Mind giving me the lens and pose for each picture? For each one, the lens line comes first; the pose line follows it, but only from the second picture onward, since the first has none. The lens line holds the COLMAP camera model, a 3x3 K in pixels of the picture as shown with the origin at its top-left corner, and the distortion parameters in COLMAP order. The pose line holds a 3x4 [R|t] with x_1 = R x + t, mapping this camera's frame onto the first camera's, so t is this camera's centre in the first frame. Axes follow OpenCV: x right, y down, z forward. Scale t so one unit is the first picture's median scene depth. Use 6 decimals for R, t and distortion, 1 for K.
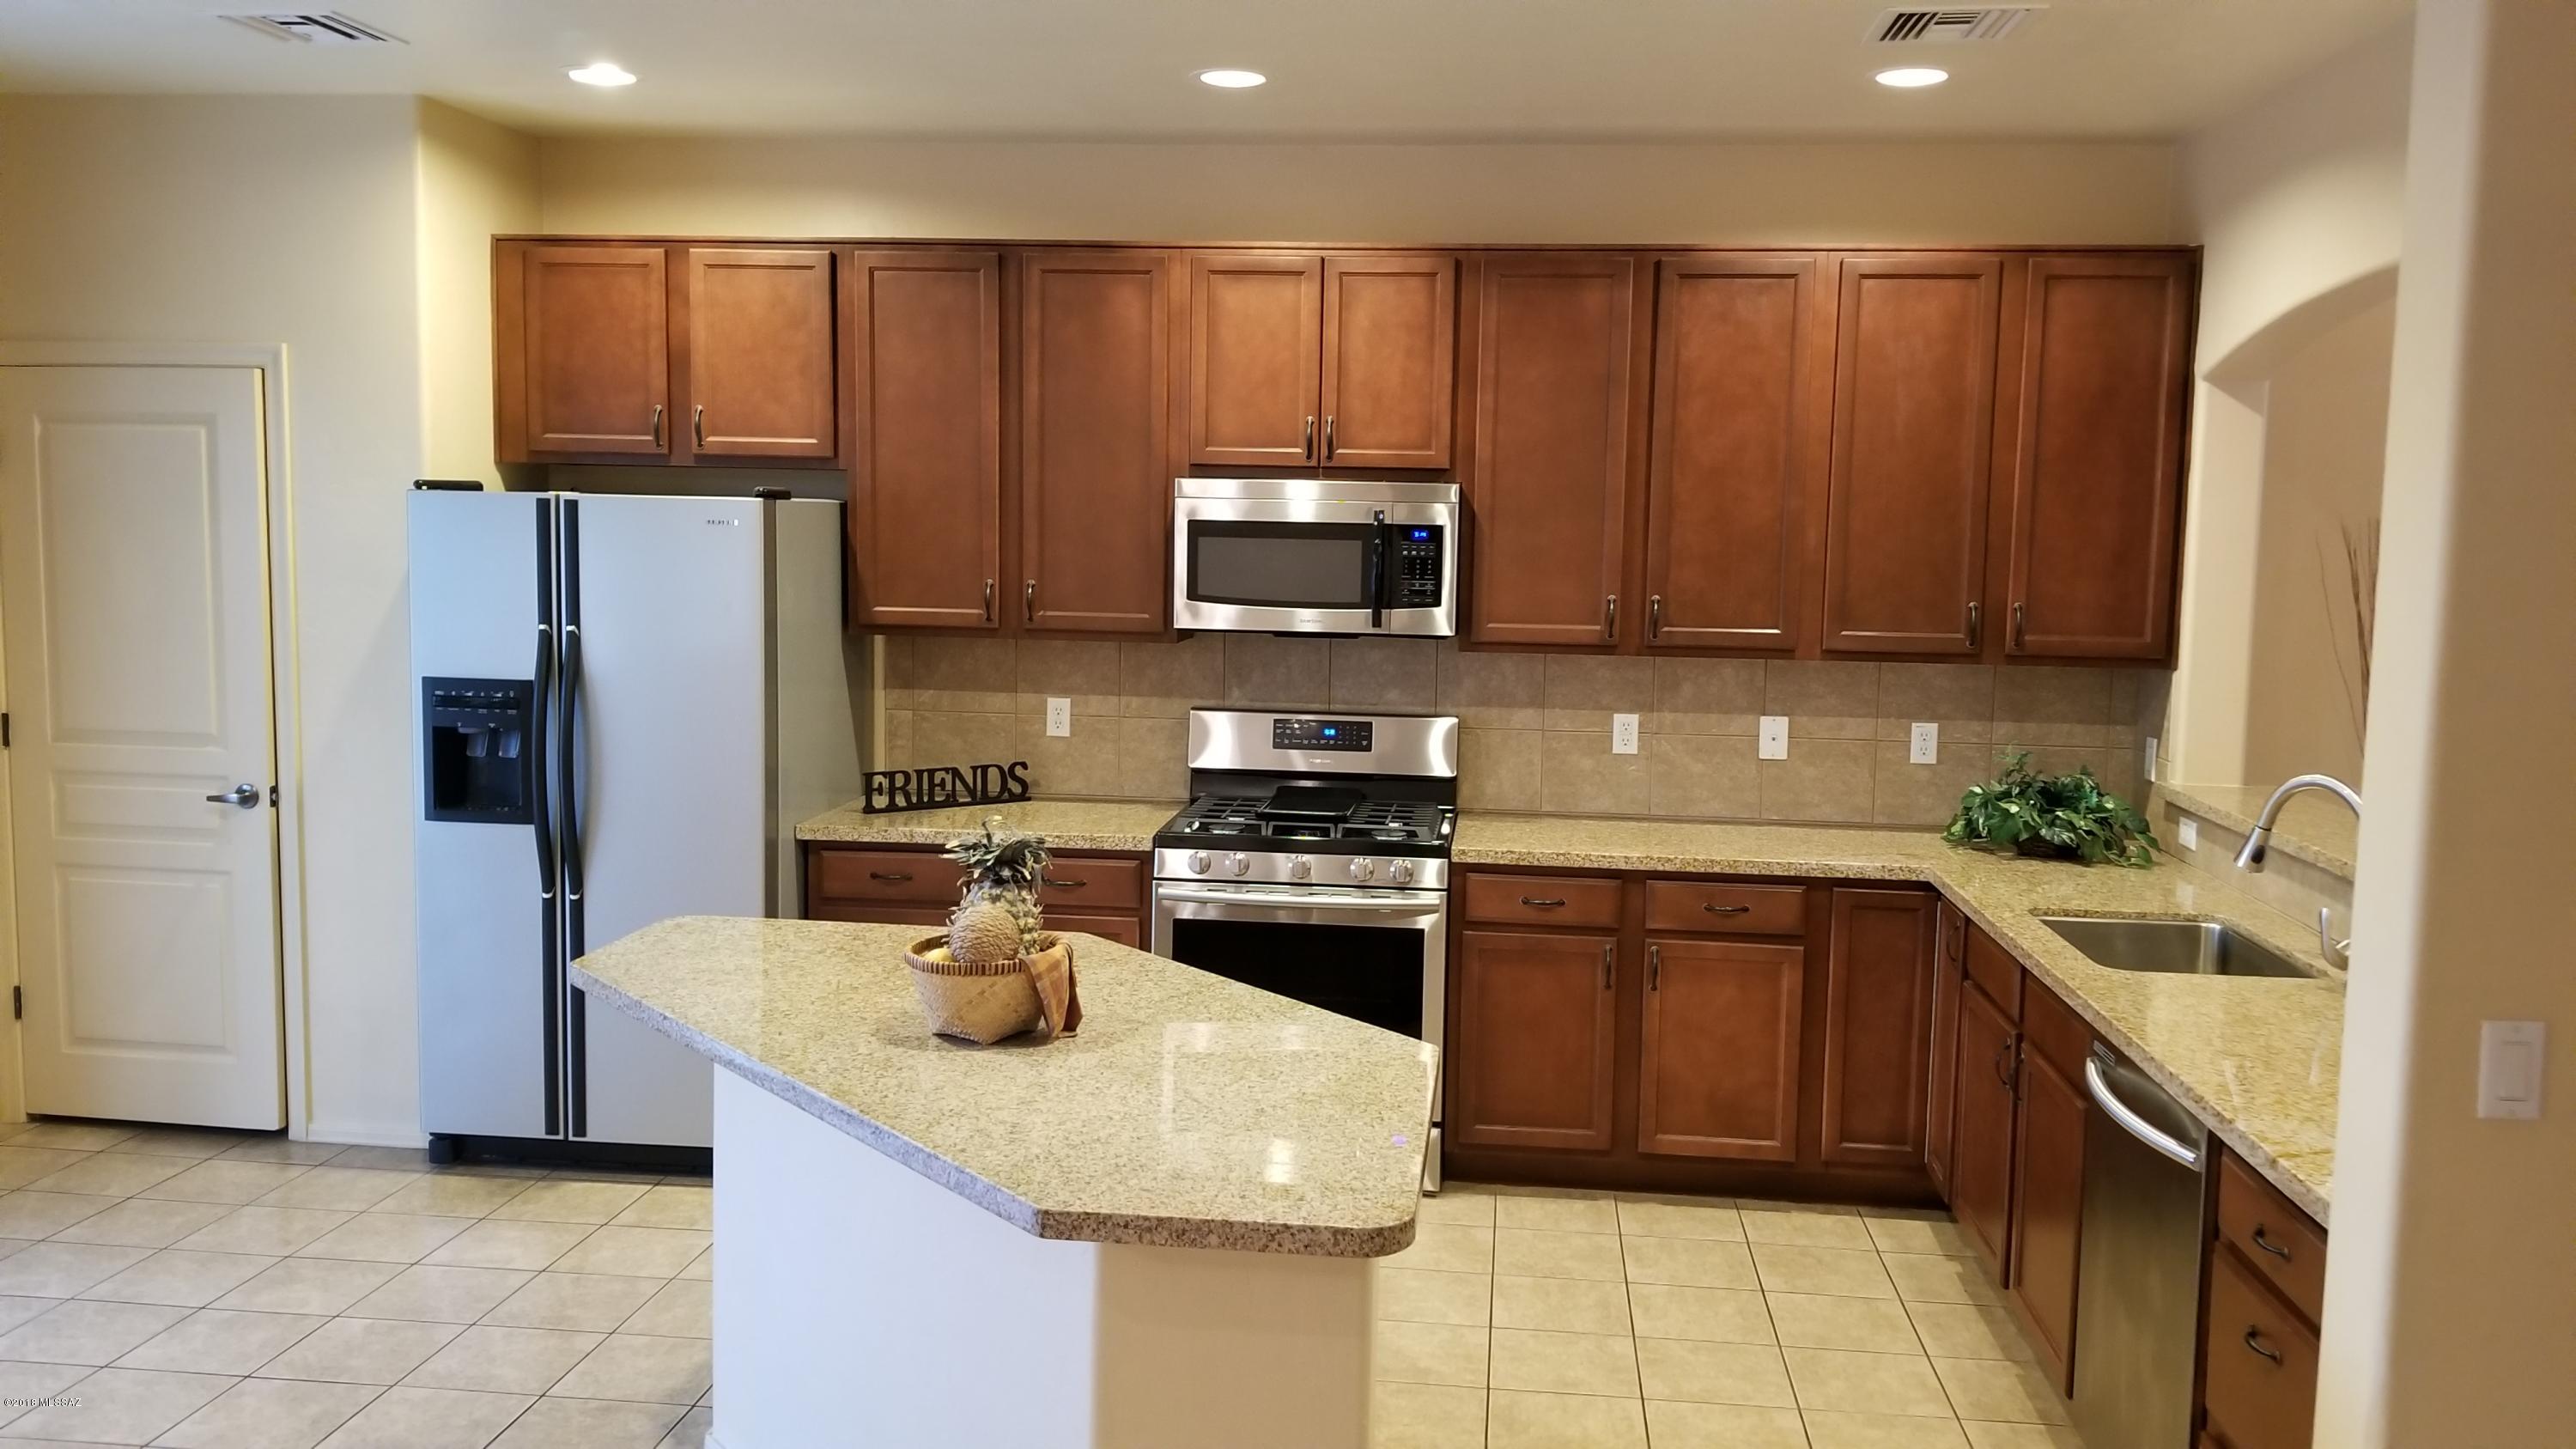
lens RADIAL K [[2011.6, 0, 1335.4], [0, 2011.6, 722.5], [0, 0, 1]] dist [0.082244, -0.100756]
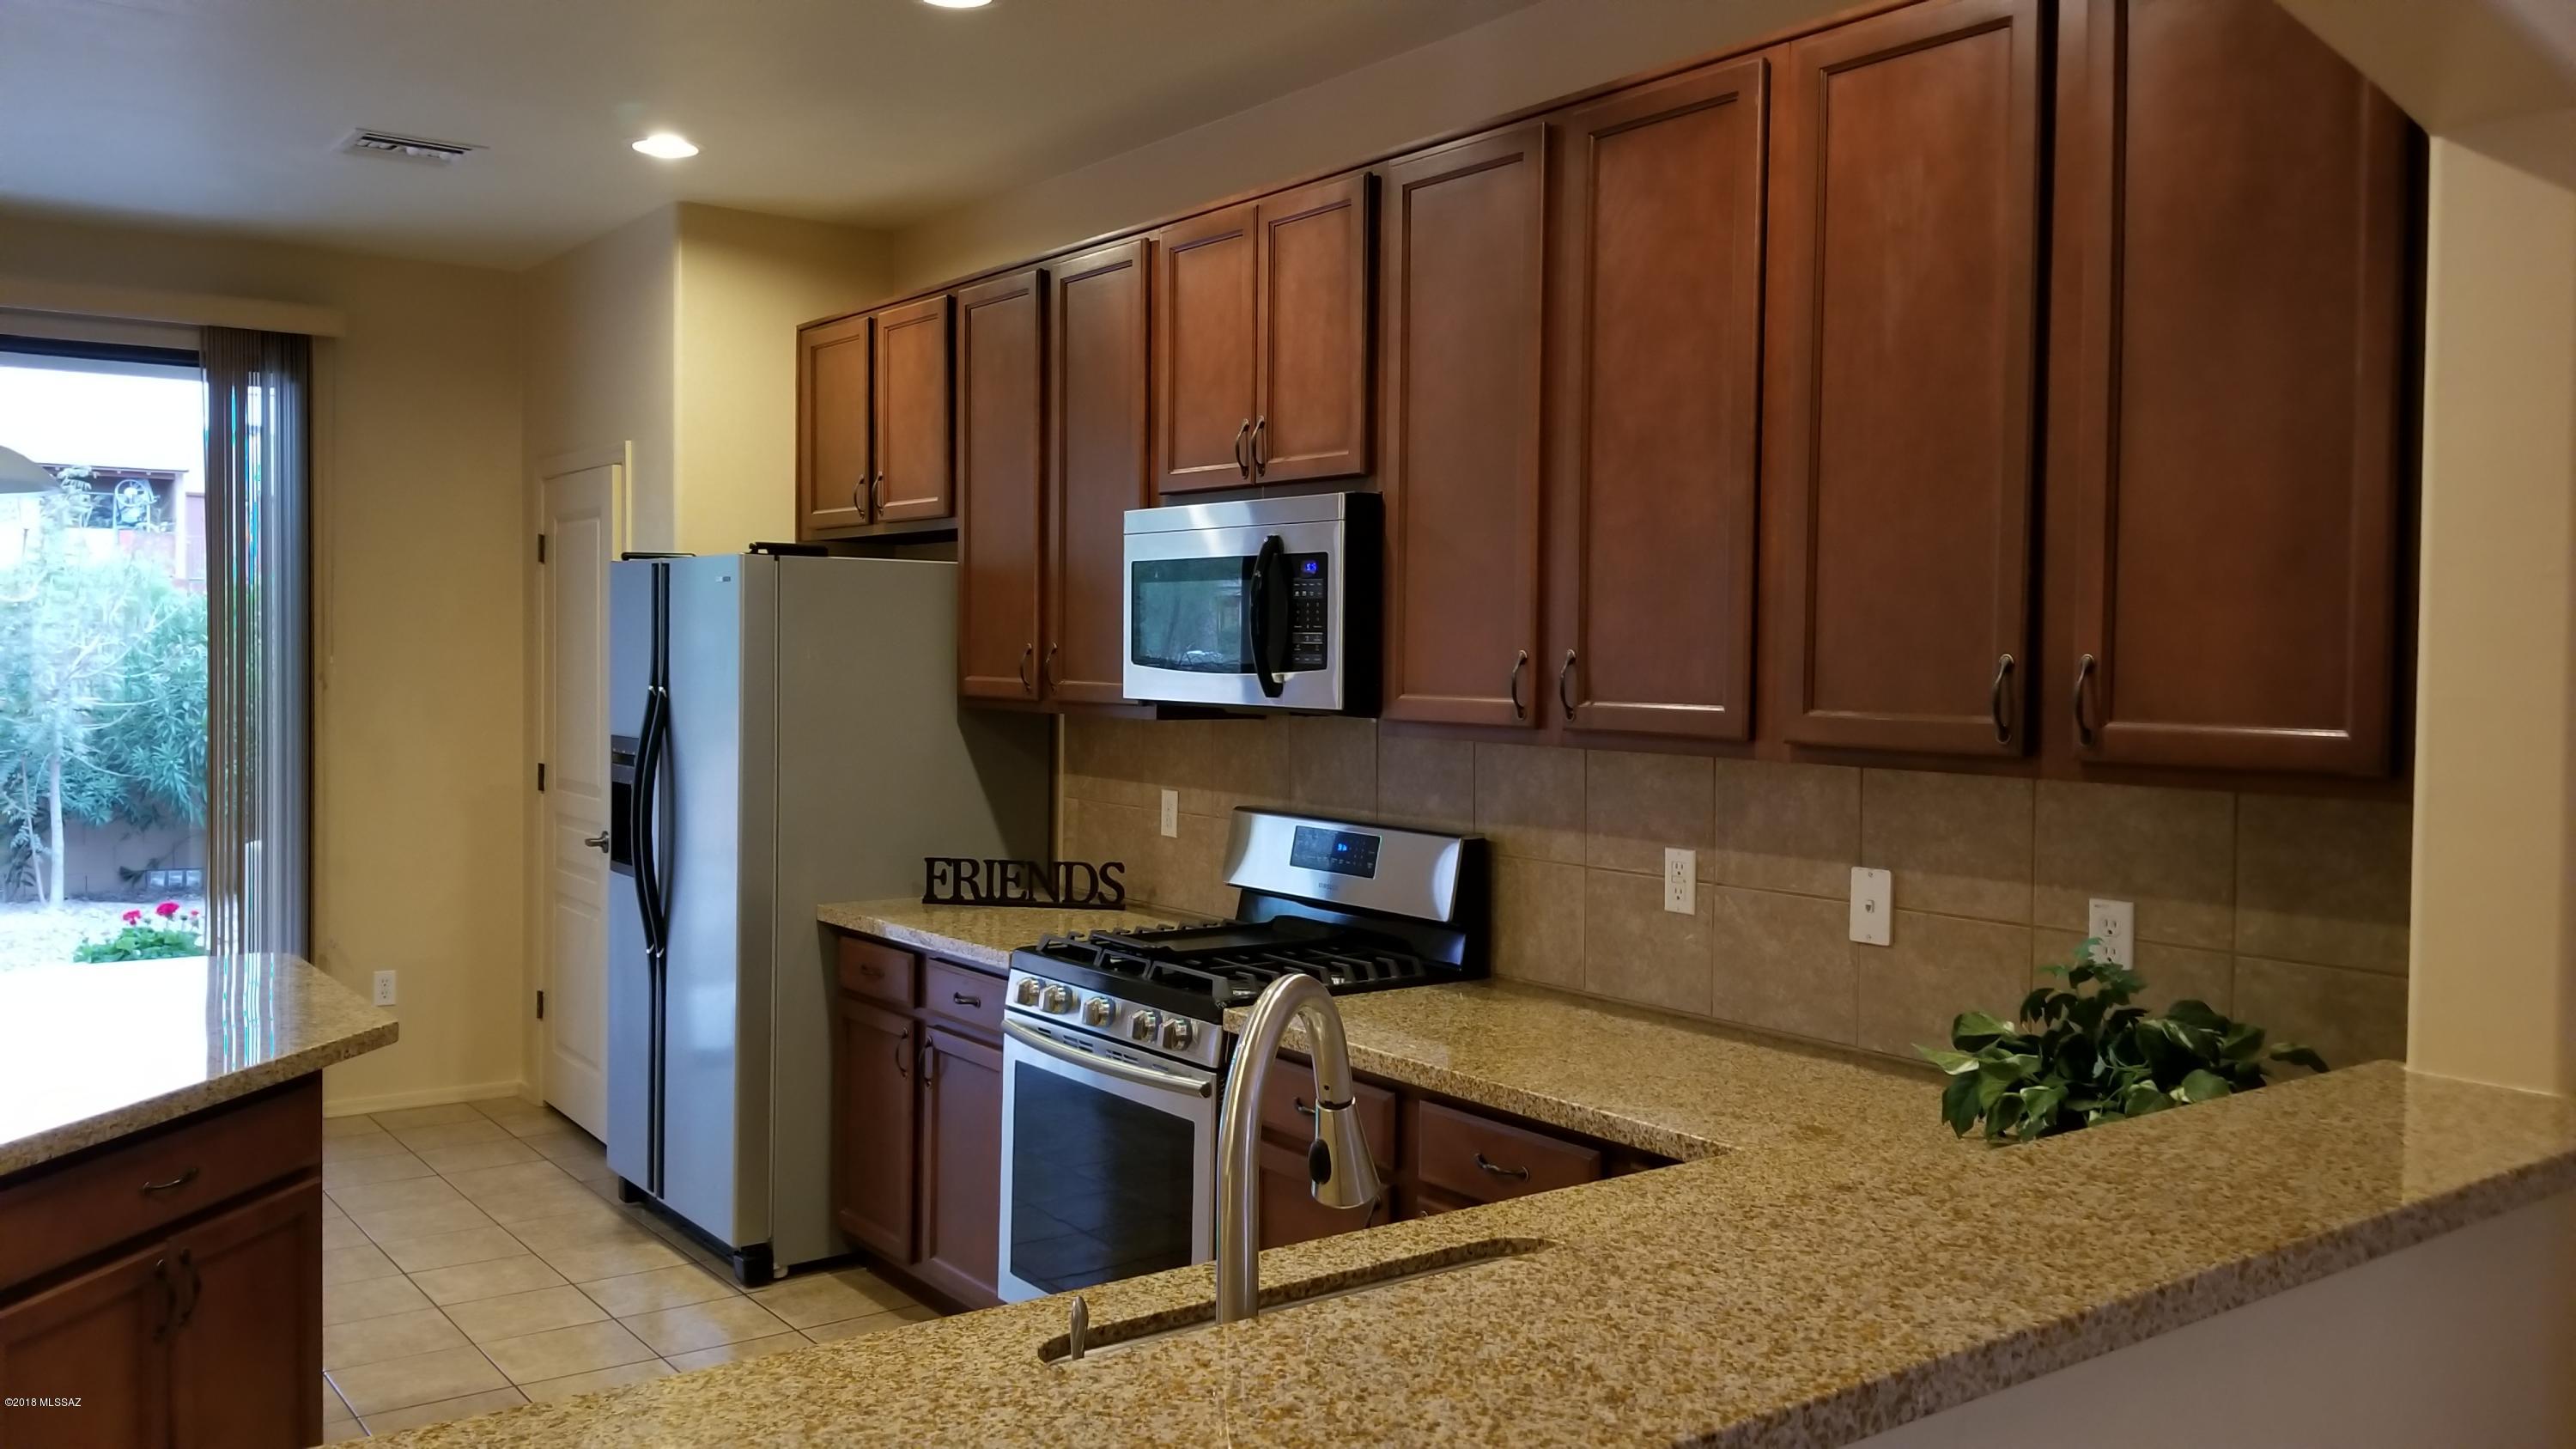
lens RADIAL K [[2011.6, 0, 1335.4], [0, 2011.6, 722.5], [0, 0, 1]] dist [0.082244, -0.100756]
pose [[0.680152, 0.015302, -0.732911, 0.560885], [-0.076242, 0.995837, -0.049962, -0.004038], [0.729096, 0.089860, 0.678487, 0.523302]]
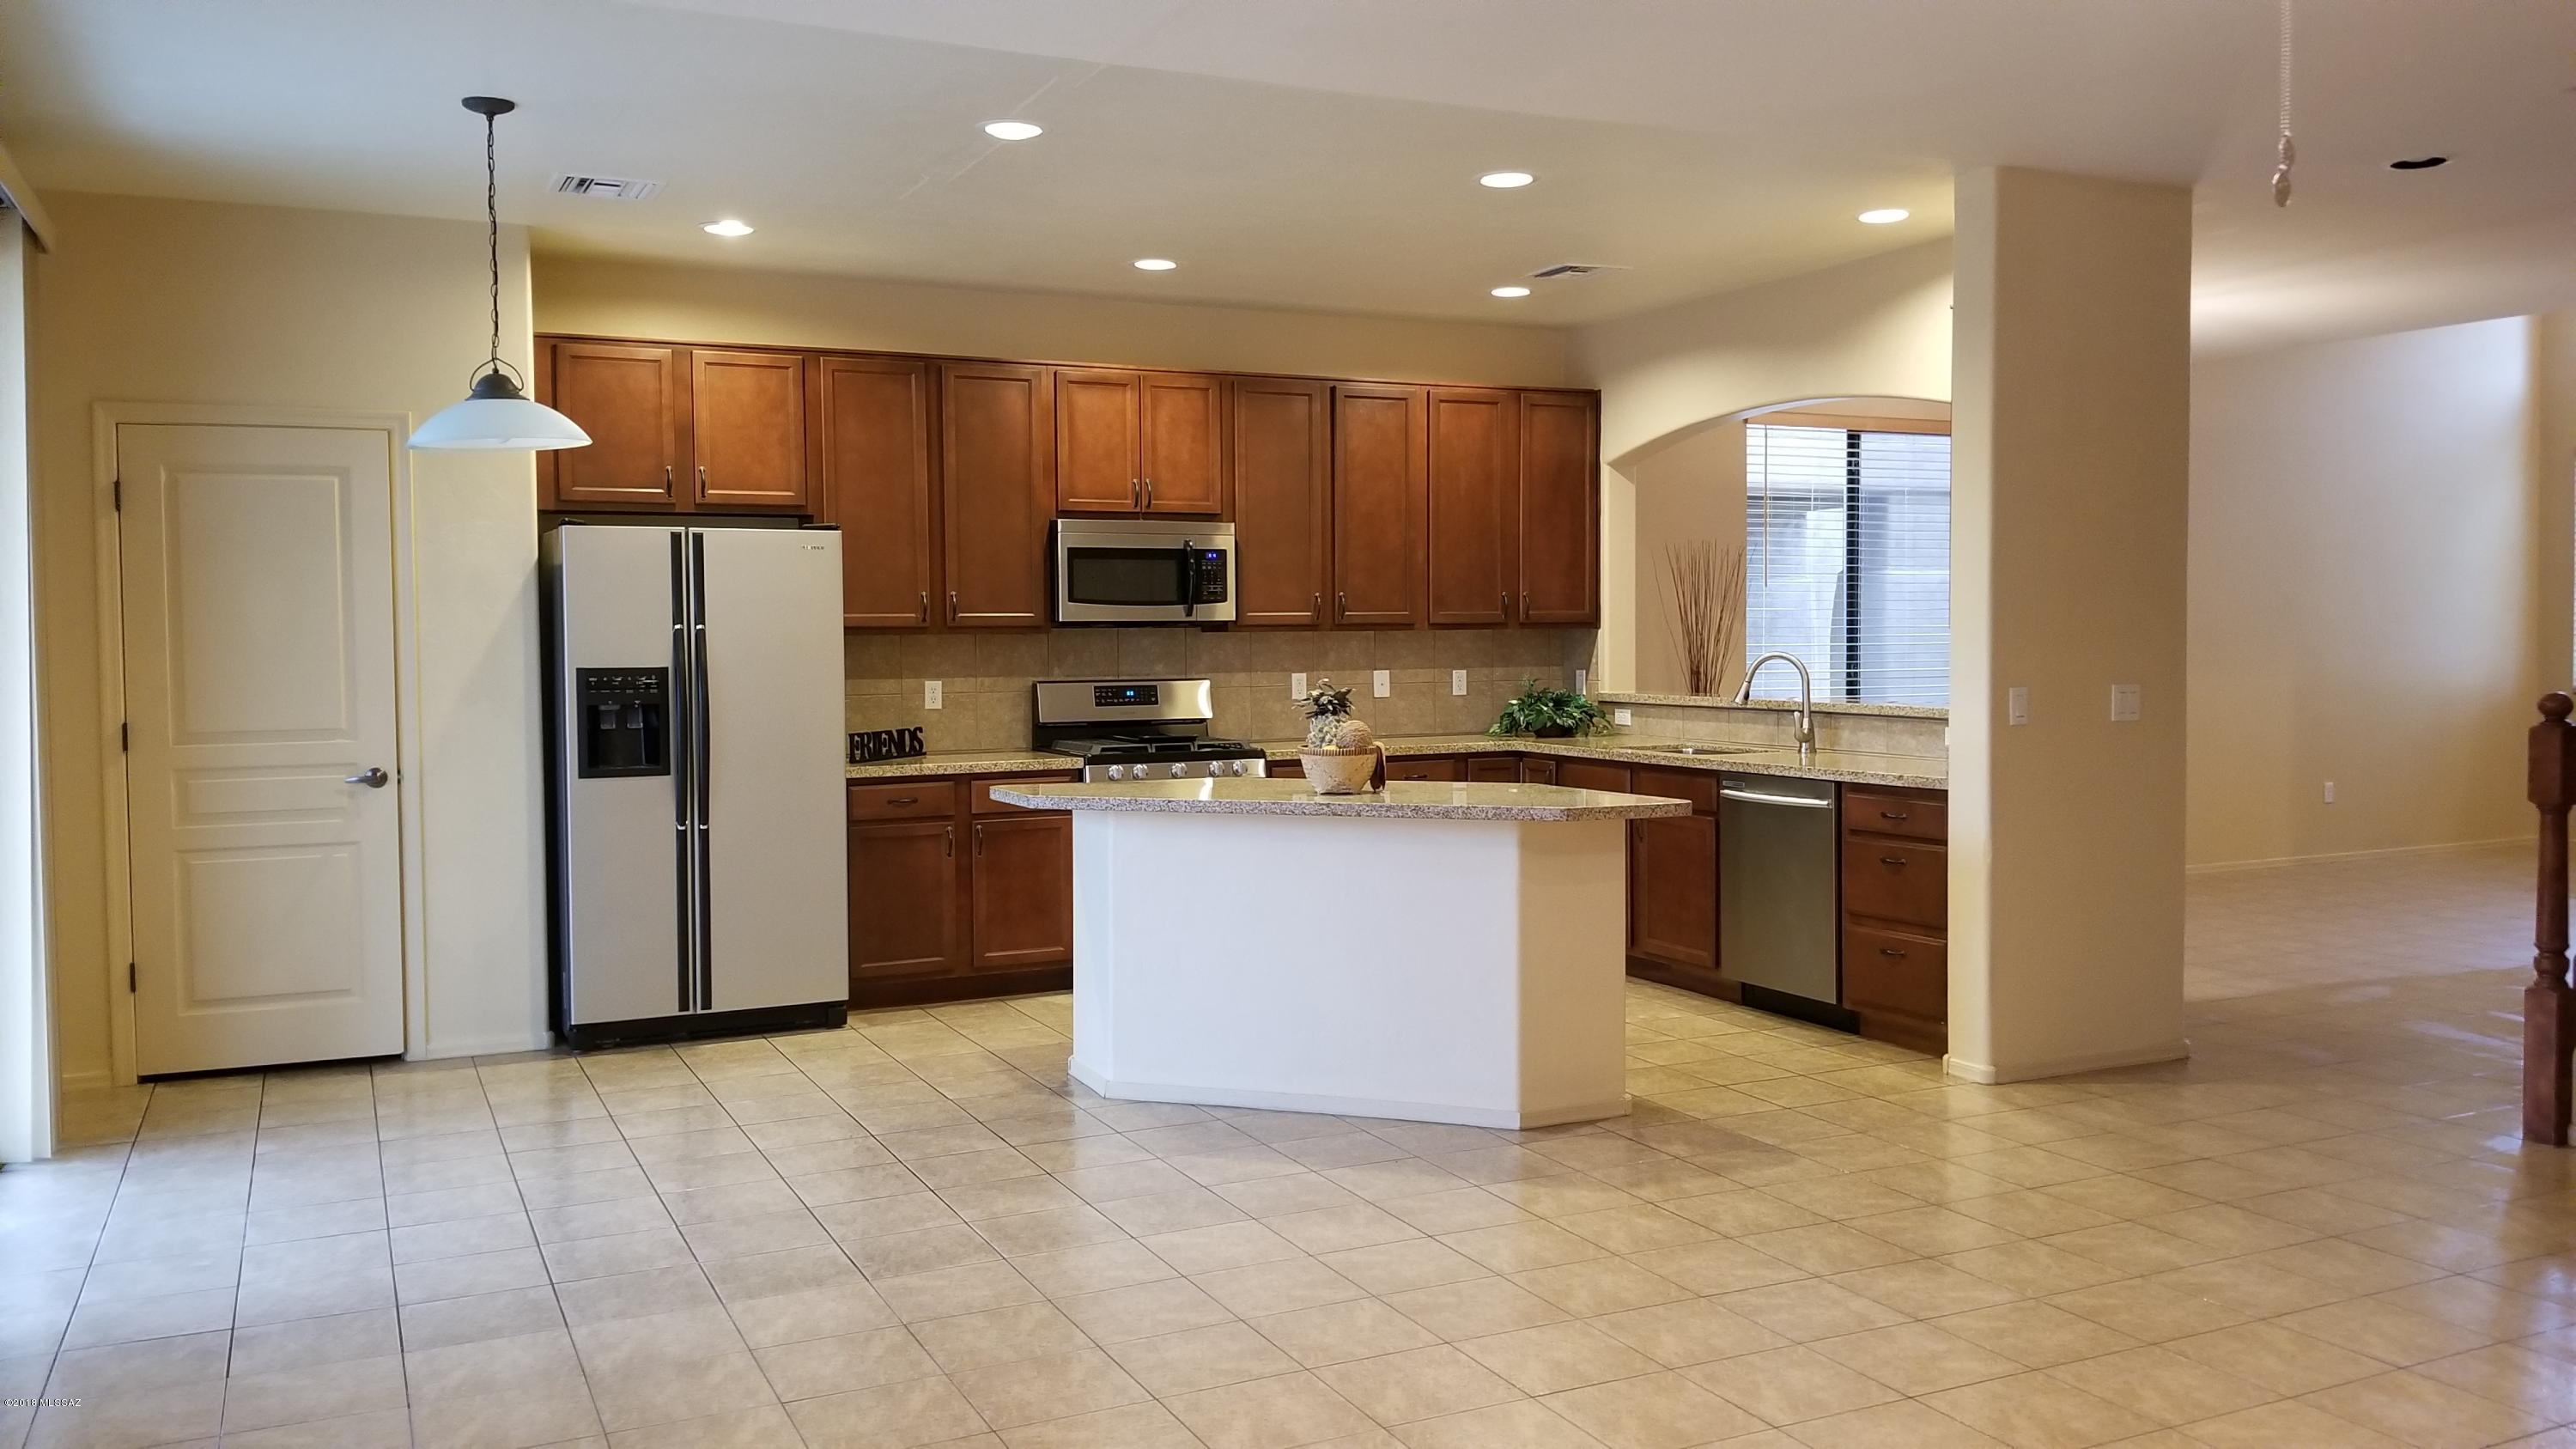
lens RADIAL K [[2047.2, 0, 1383.2], [0, 2047.2, 722.5], [0, 0, 1]] dist [0.084236, -0.000771]
pose [[0.836011, -0.054750, 0.545975, -0.704076], [0.082172, 0.996281, -0.025918, 0.084493], [-0.542525, 0.066532, 0.837401, -0.374758]]
